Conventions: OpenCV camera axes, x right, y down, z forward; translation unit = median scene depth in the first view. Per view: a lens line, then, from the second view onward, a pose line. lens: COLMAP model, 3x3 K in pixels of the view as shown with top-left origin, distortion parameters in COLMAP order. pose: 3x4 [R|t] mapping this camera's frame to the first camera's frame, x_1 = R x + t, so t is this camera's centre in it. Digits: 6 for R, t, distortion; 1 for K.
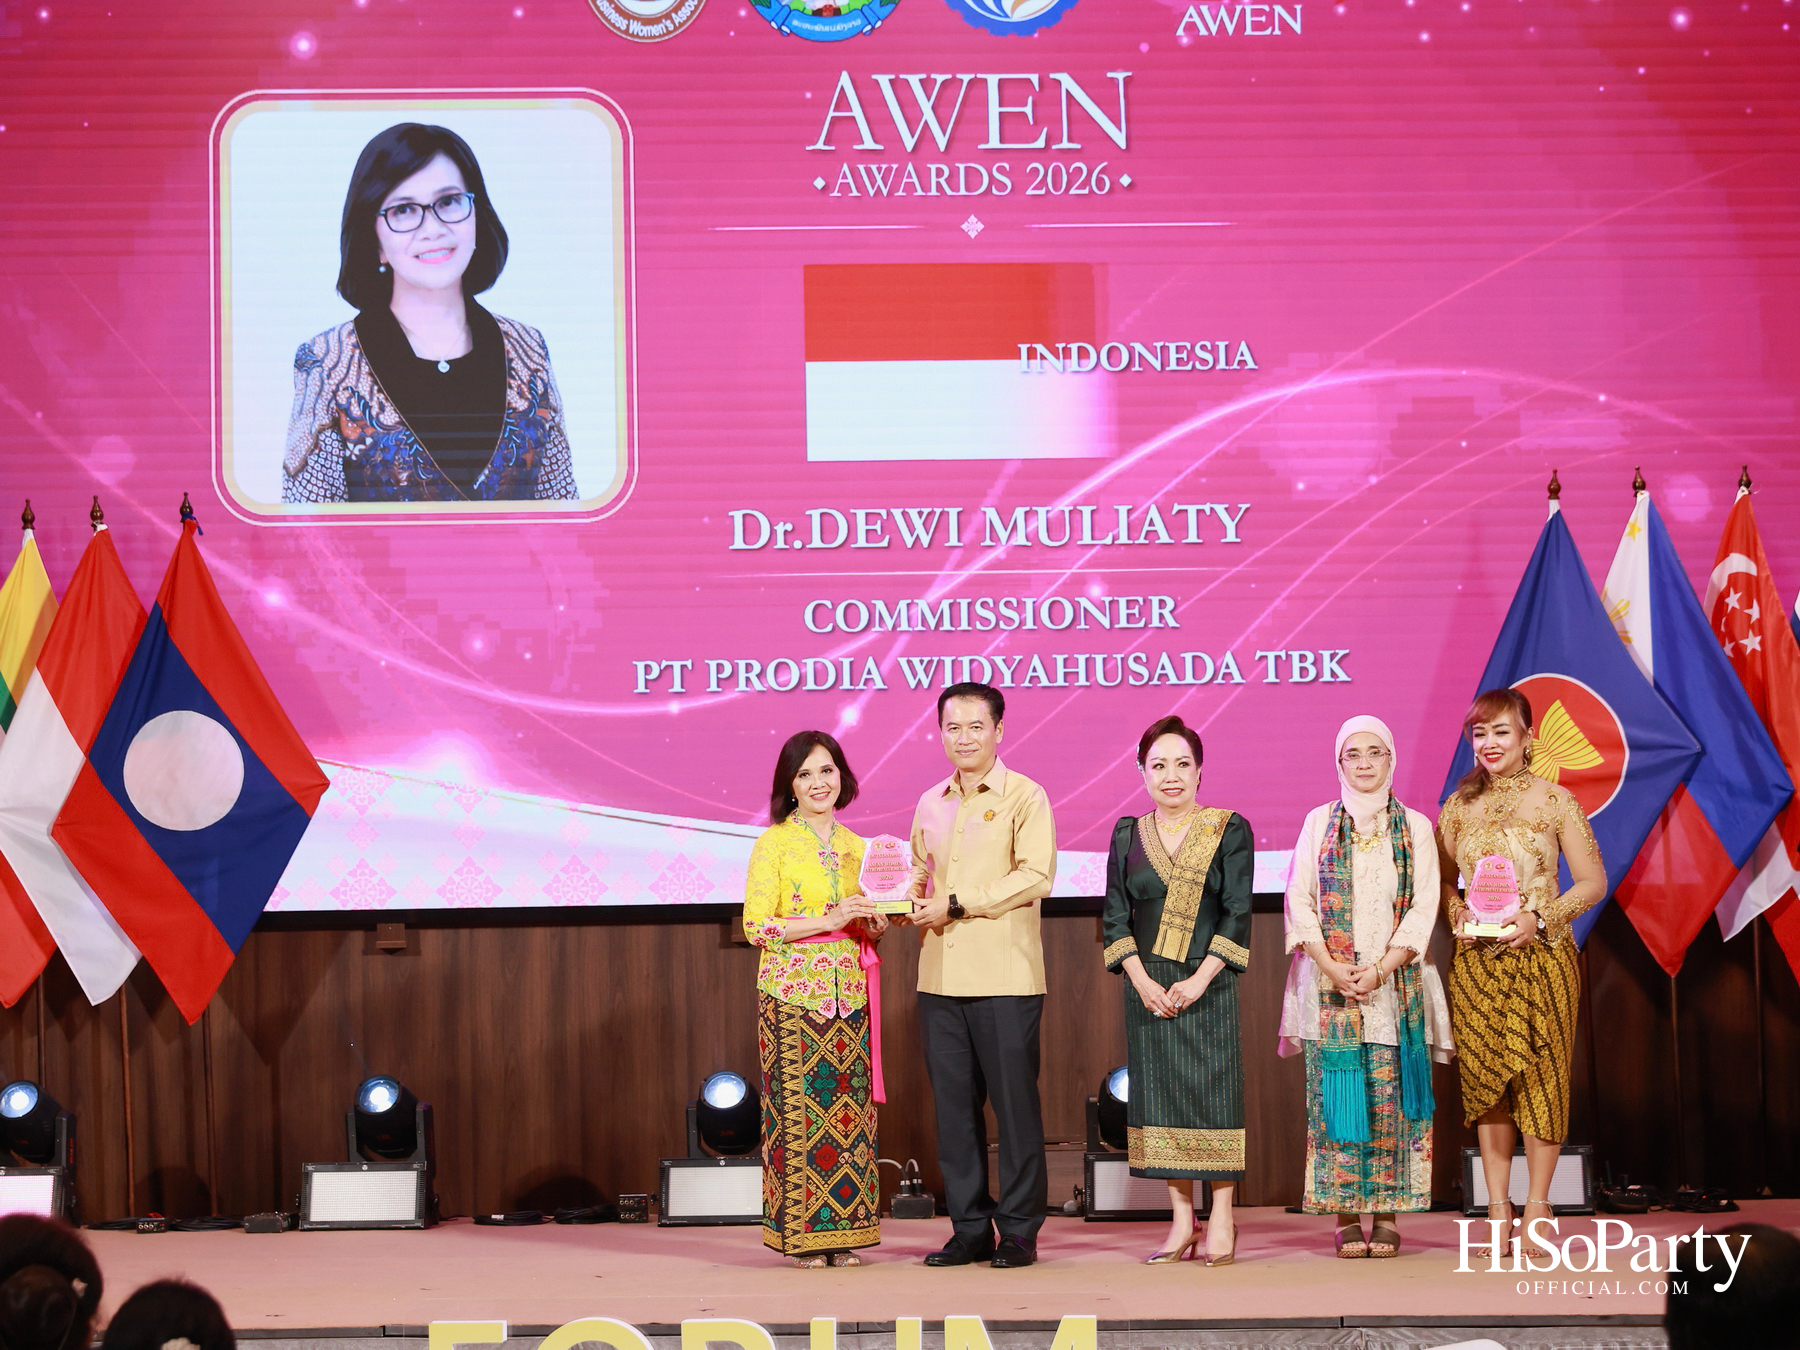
lens RADIAL K [[4458.6, 0, 900.0], [0, 4458.6, 675.0], [0, 0, 1]] dist [-0.019297, 1.037891]
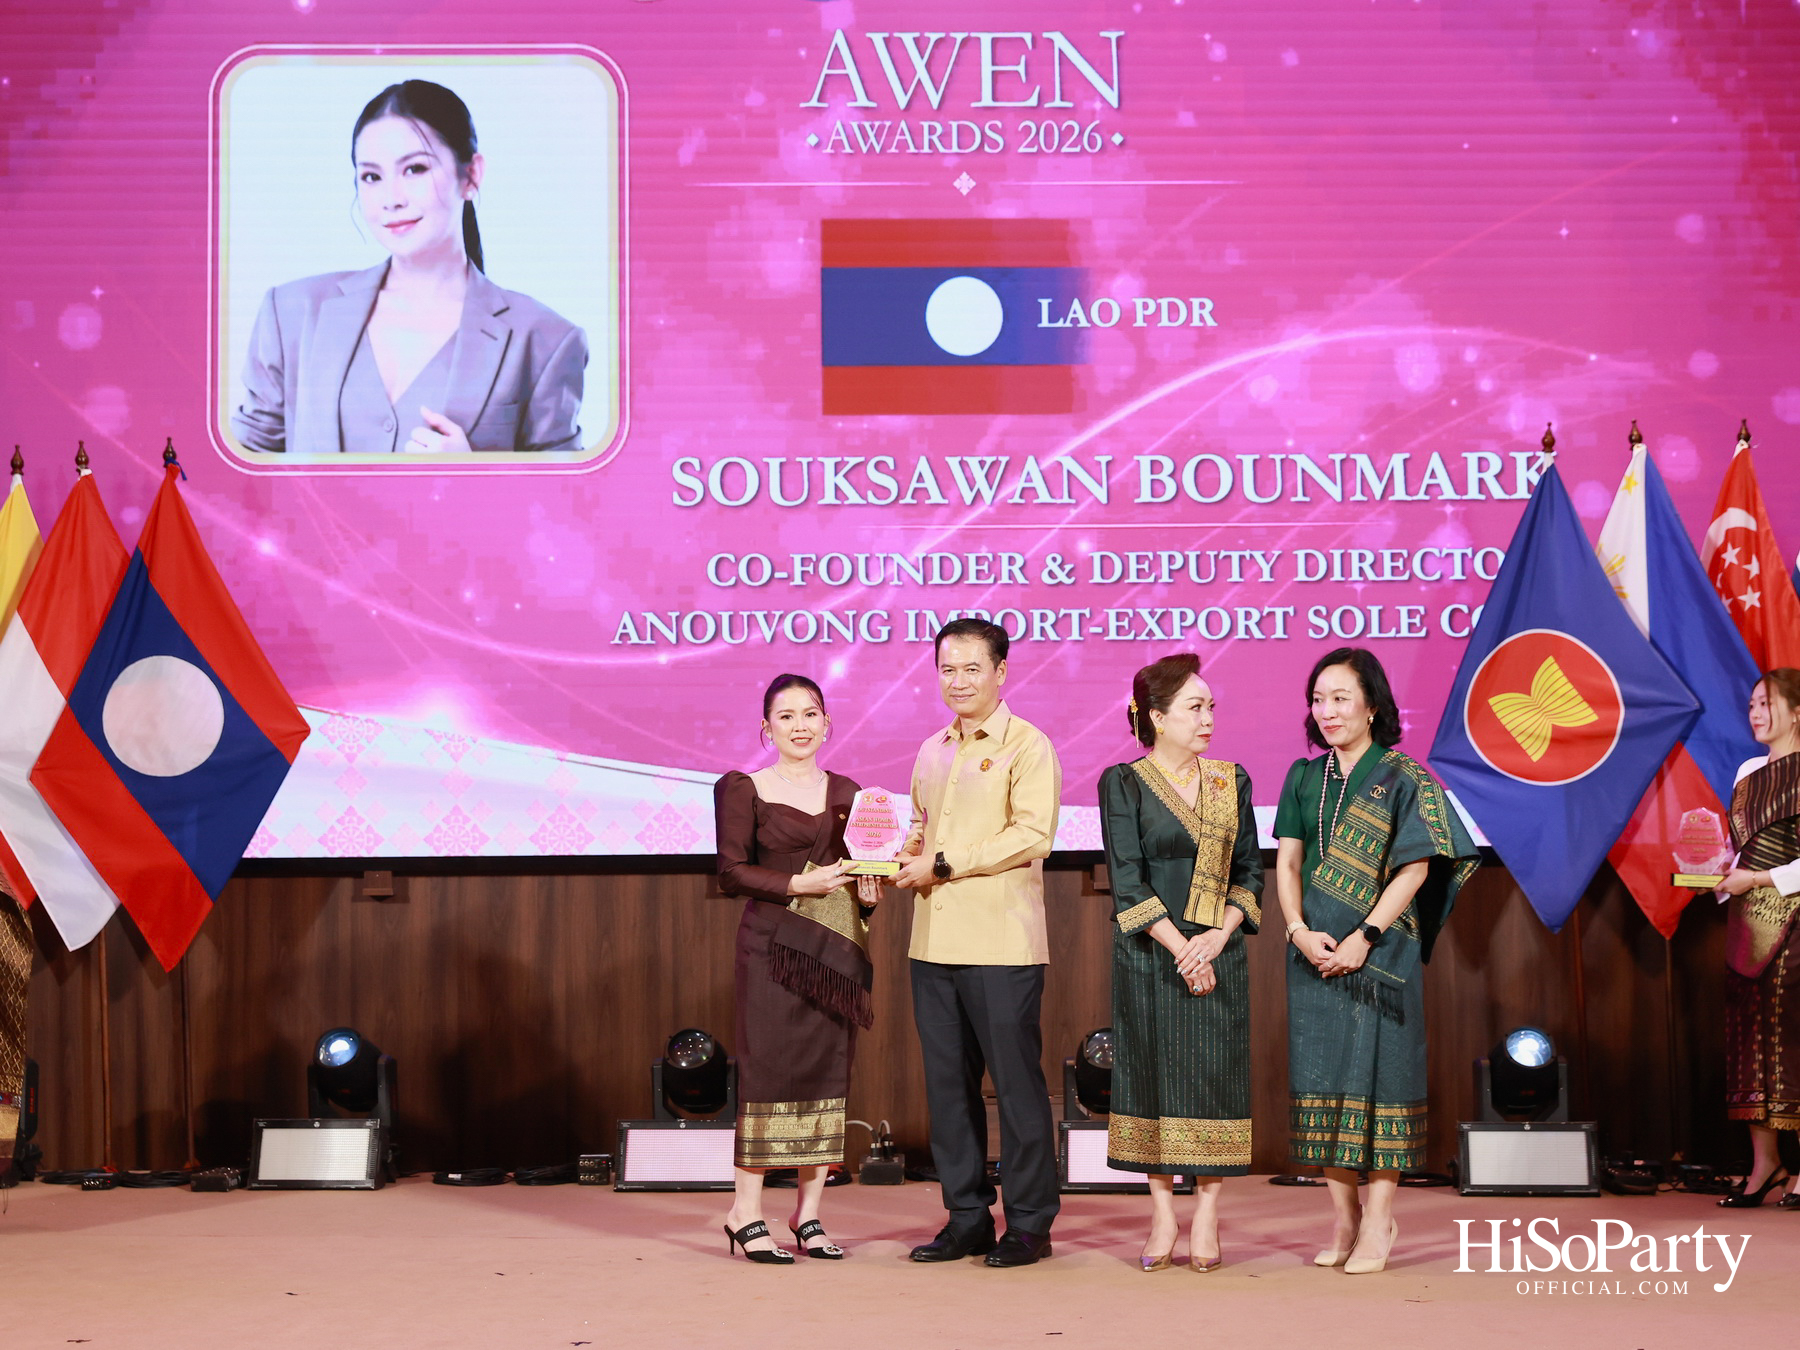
lens RADIAL K [[3146.9, 0, 900.0], [0, 3146.9, 675.0], [0, 0, 1]] dist [0.084462, -0.311361]
pose [[0.999582, 0.007884, -0.027806, 0.023064], [-0.008119, 0.999932, -0.008323, 0.016772], [0.027739, 0.008546, 0.999579, 0.297644]]
